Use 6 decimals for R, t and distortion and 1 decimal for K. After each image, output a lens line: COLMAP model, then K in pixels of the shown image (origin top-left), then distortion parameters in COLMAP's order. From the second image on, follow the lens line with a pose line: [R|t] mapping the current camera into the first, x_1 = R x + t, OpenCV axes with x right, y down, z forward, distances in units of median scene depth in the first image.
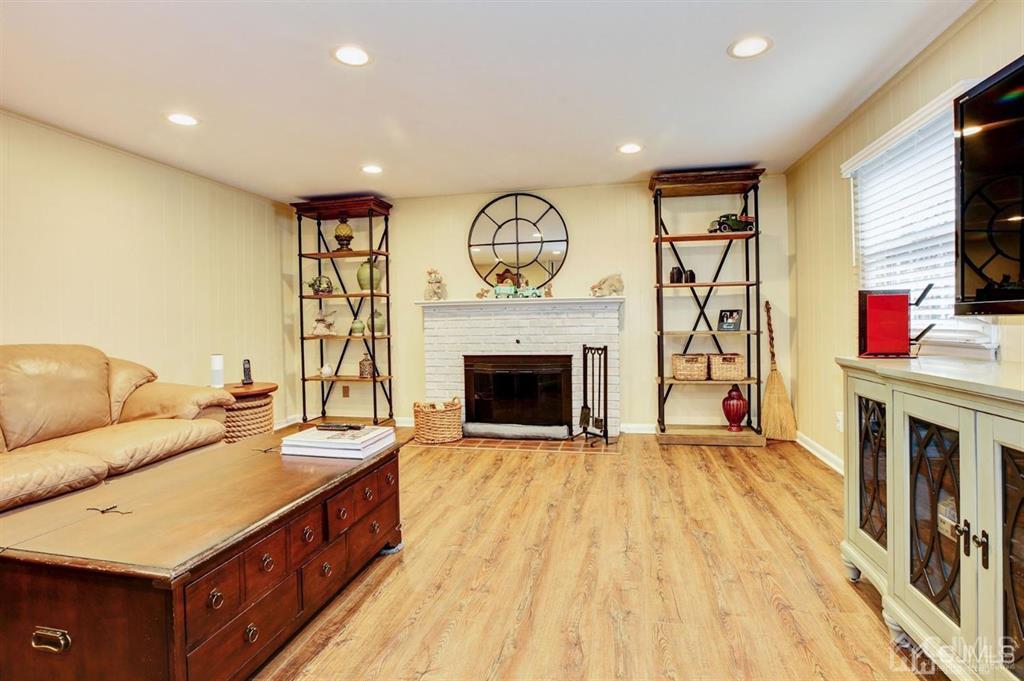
lens RADIAL K [[495.5, 0, 515.2], [0, 495.5, 323.8], [0, 0, 1]] dist [-0.000684, -0.000005]
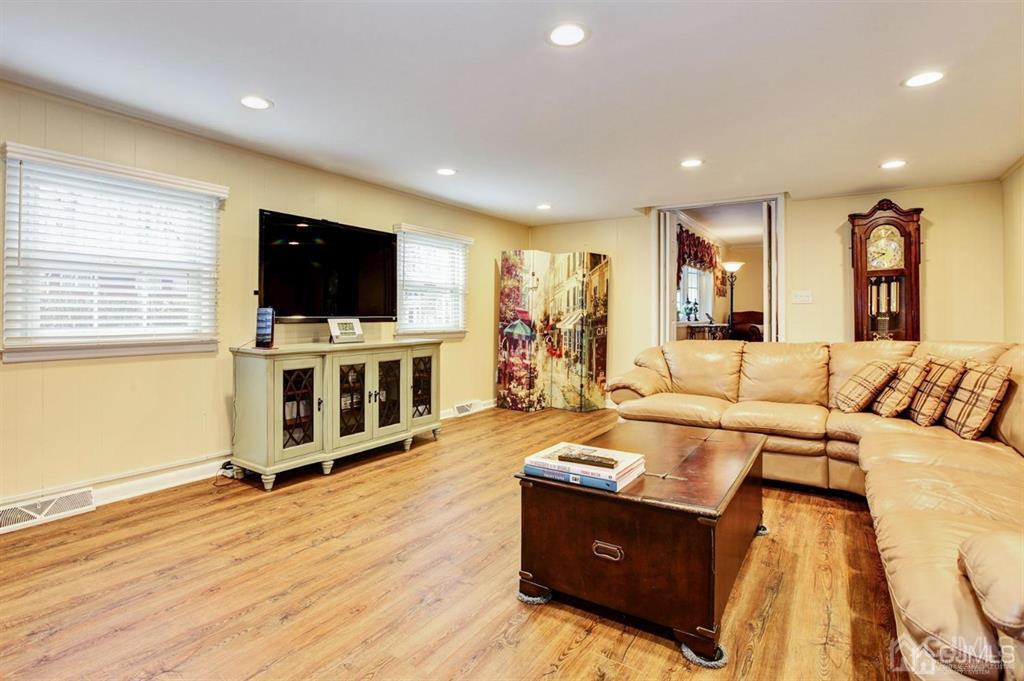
lens RADIAL K [[495.5, 0, 515.2], [0, 495.5, 323.8], [0, 0, 1]] dist [-0.000684, -0.000005]
pose [[-0.927679, 0.008299, 0.373287, -0.539119], [0.014285, 0.999810, 0.013273, -0.026290], [-0.373105, 0.017645, -0.927621, 1.775239]]
